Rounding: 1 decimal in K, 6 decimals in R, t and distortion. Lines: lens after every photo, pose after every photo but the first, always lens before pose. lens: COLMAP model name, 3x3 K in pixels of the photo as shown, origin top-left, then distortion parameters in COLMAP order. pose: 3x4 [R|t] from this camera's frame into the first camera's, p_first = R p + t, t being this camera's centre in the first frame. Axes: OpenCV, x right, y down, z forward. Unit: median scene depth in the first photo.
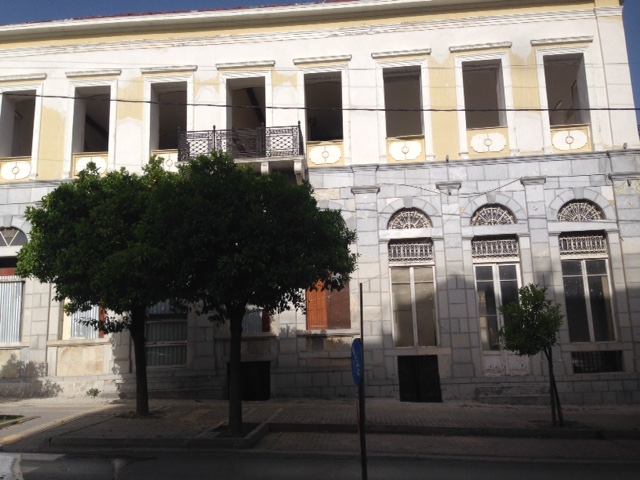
lens RADIAL K [[617.6, 0, 318.4], [0, 617.6, 247.6], [0, 0, 1]] dist [0.105554, -0.014078]
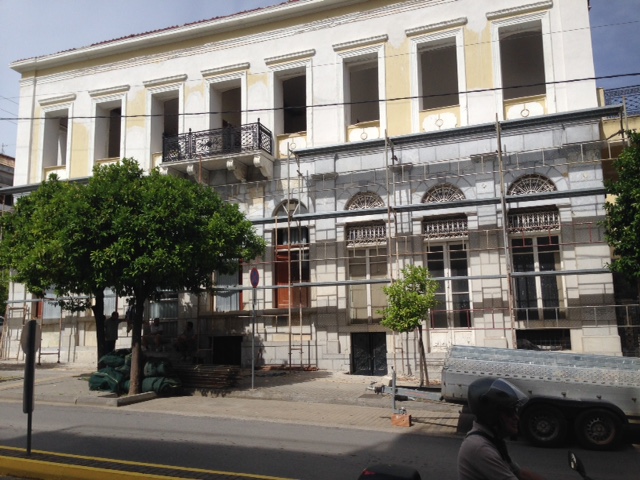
lens RADIAL K [[617.6, 0, 318.4], [0, 617.6, 247.6], [0, 0, 1]] dist [0.105554, -0.014078]
pose [[0.958449, -0.025580, -0.284113, 0.356357], [0.038875, 0.998392, 0.041255, -0.016291], [0.282601, -0.050586, 0.957903, -0.030517]]
